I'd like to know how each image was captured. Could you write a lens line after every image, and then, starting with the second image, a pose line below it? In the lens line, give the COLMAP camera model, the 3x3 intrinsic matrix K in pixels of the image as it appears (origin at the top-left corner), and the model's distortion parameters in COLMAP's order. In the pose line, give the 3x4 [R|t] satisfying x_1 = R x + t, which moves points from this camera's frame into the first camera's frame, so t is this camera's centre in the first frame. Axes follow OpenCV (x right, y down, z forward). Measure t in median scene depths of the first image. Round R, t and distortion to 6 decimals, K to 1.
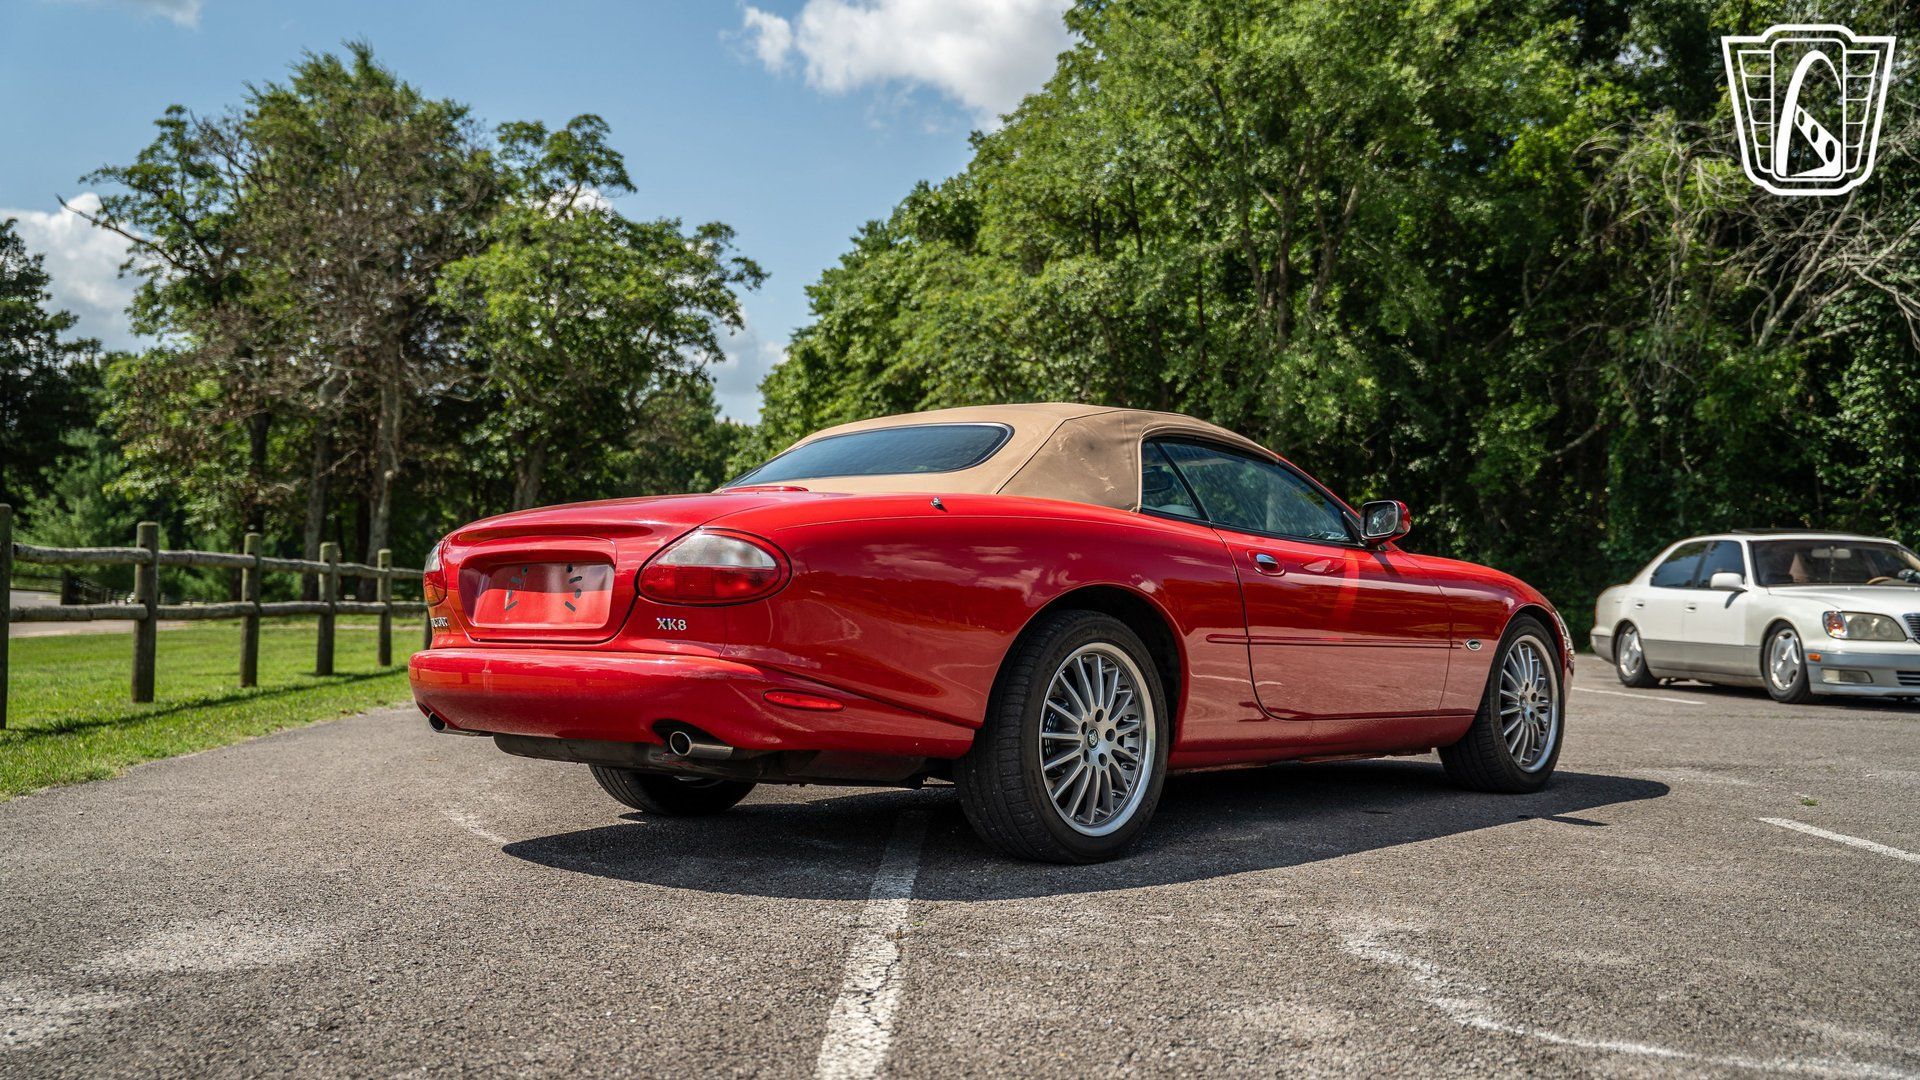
lens RADIAL K [[1850.7, 0, 949.6], [0, 1850.7, 530.9], [0, 0, 1]] dist [-0.006966, 0.000000]
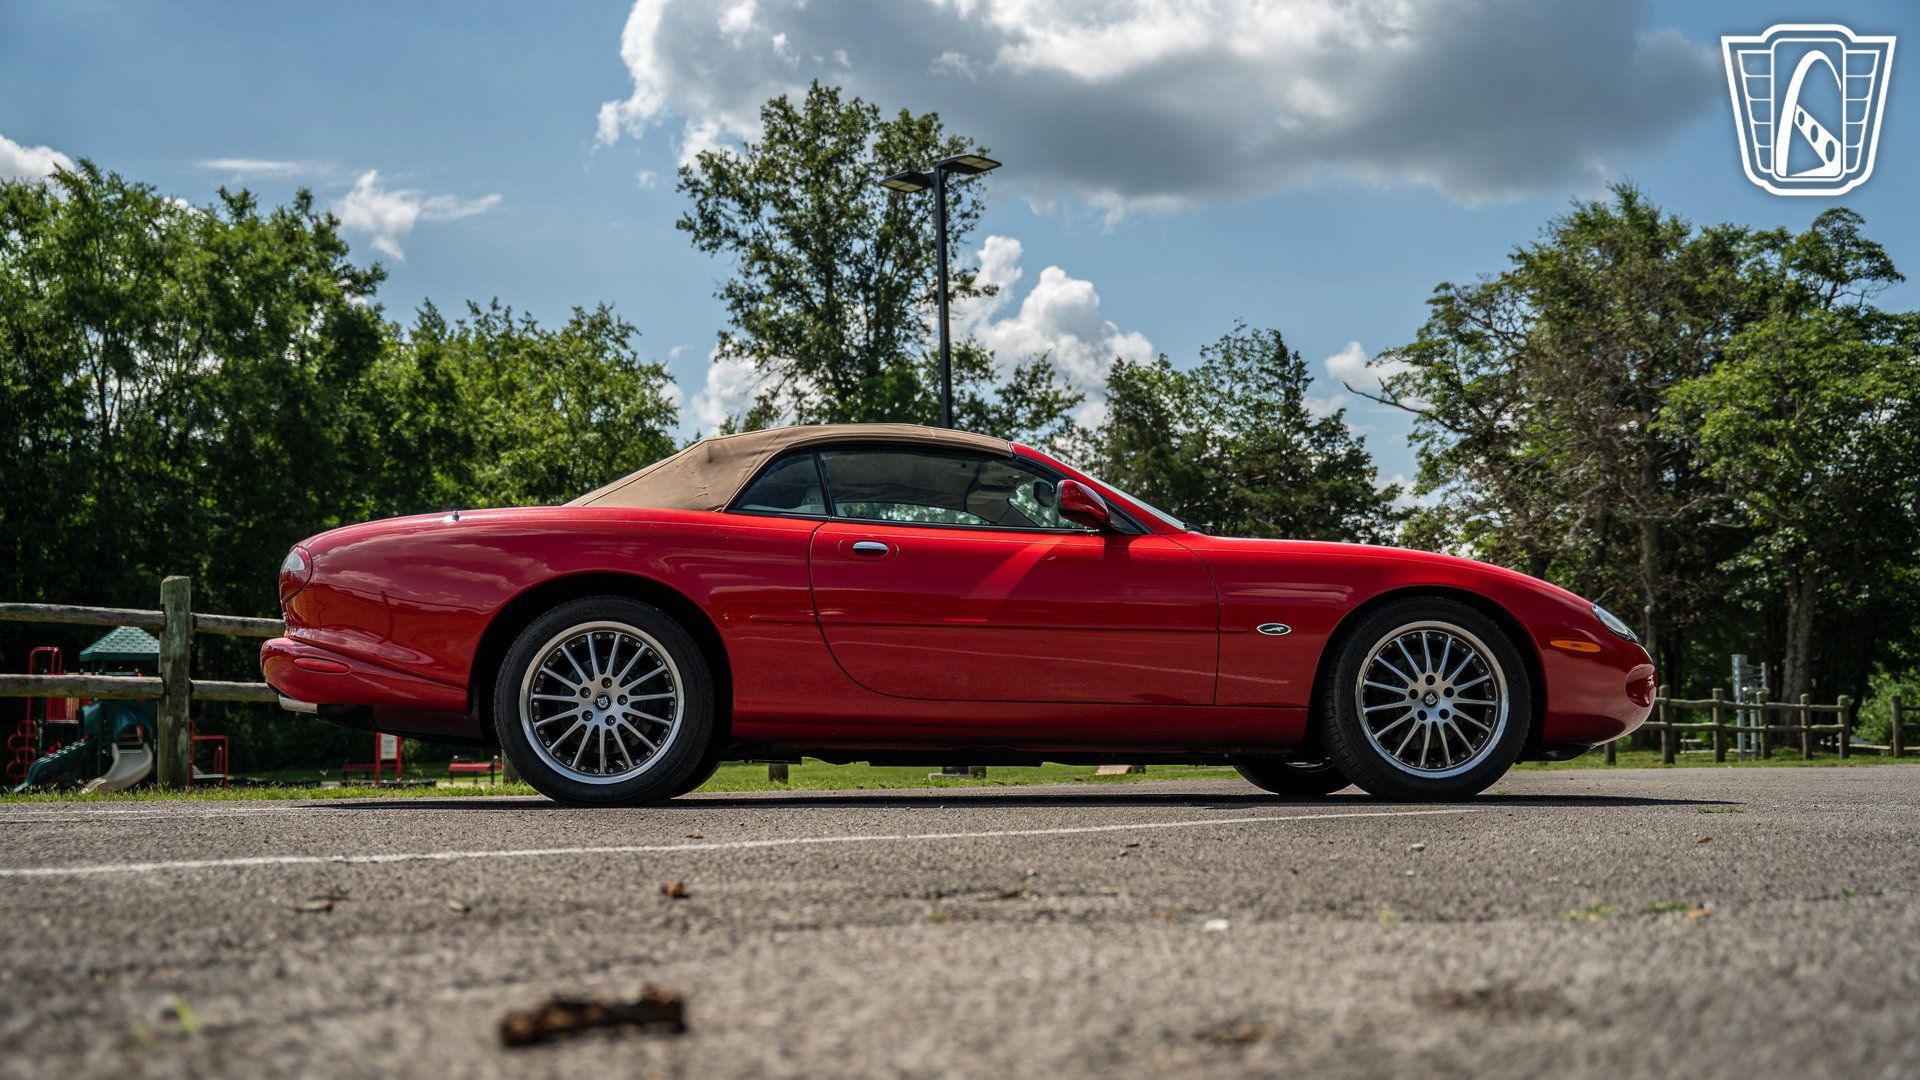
lens RADIAL K [[1850.7, 0, 970.6], [0, 1850.7, 550.5], [0, 0, 1]] dist [-0.006966, 0.000000]
pose [[0.724589, -0.091540, -0.683075, 0.135080], [0.039899, 0.995049, -0.091024, 0.016812], [0.688026, 0.038701, 0.724654, 0.038088]]
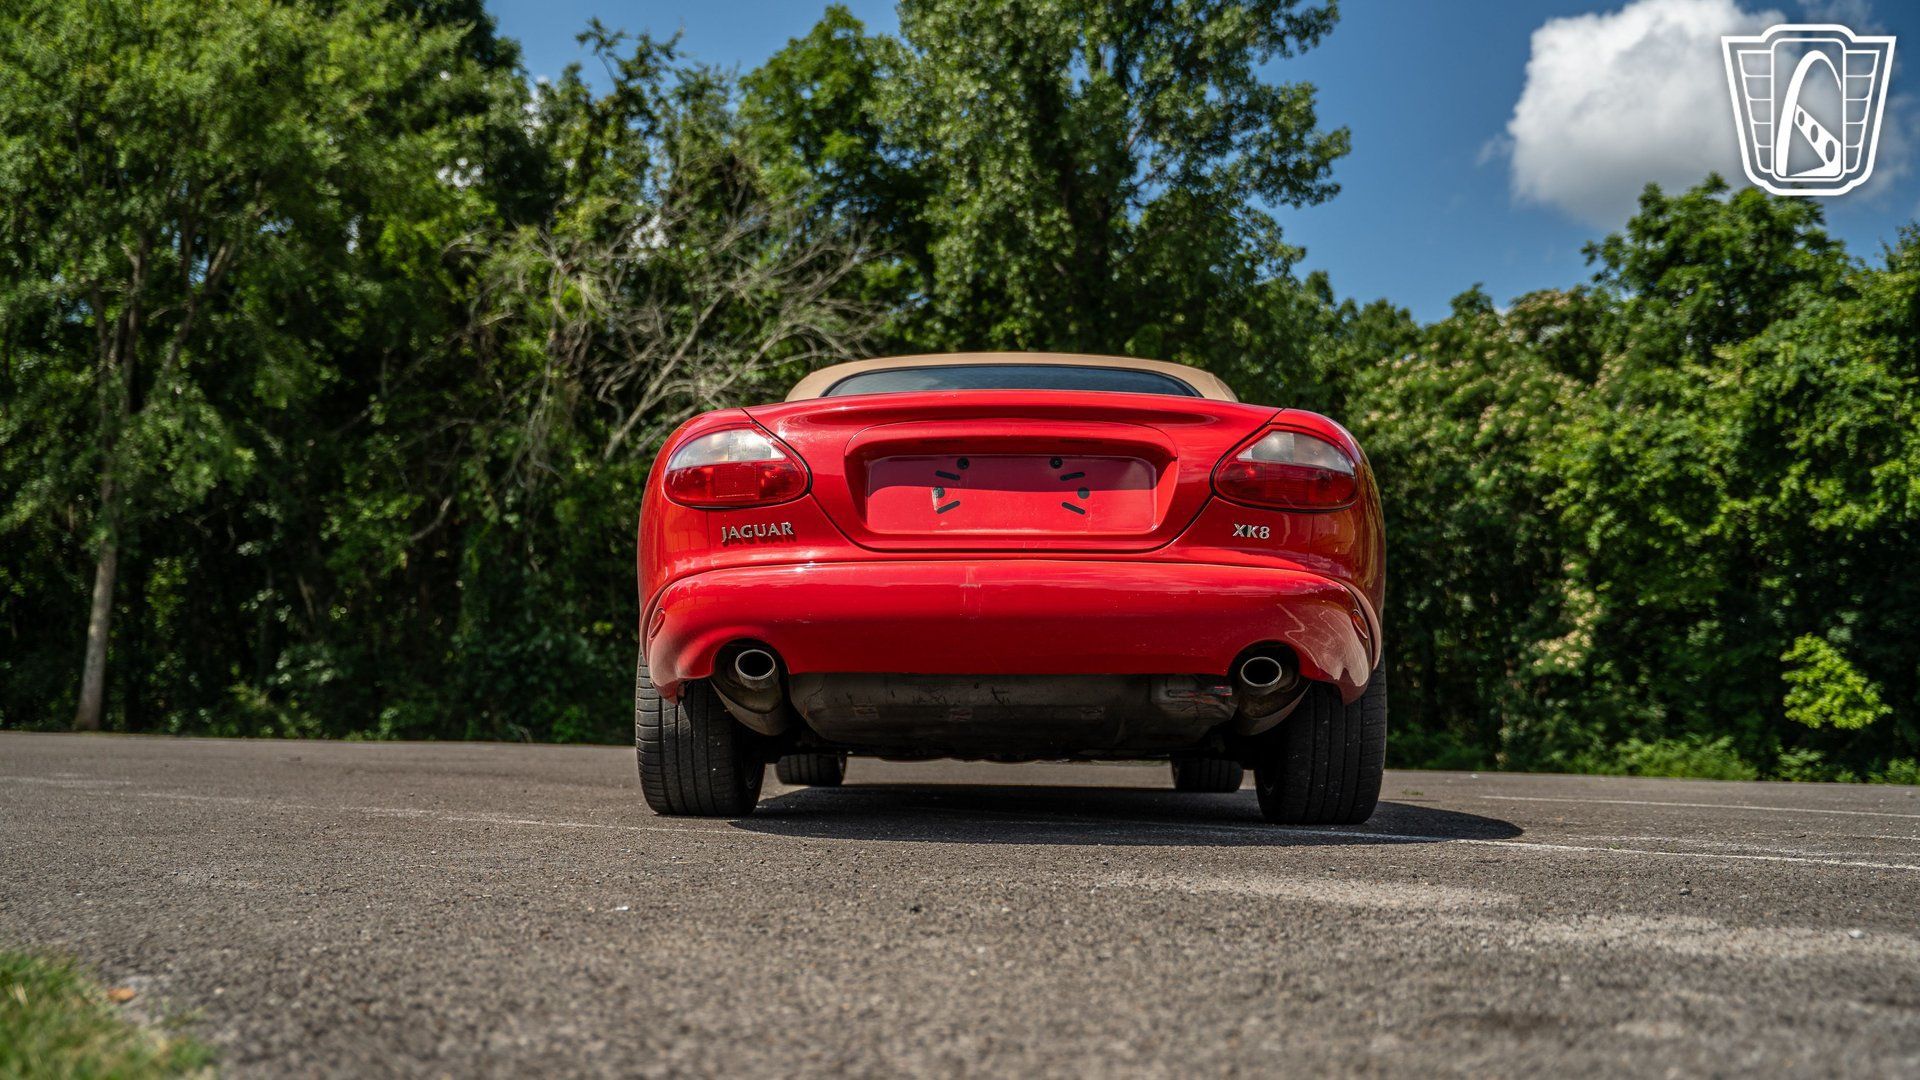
lens RADIAL K [[1850.7, 0, 962.4], [0, 1850.7, 532.5], [0, 0, 1]] dist [-0.006966, 0.000000]
pose [[0.761576, 0.071158, 0.644158, -0.090623], [-0.032911, 0.996918, -0.071216, 0.013124], [-0.647240, 0.033036, 0.761570, 0.048854]]
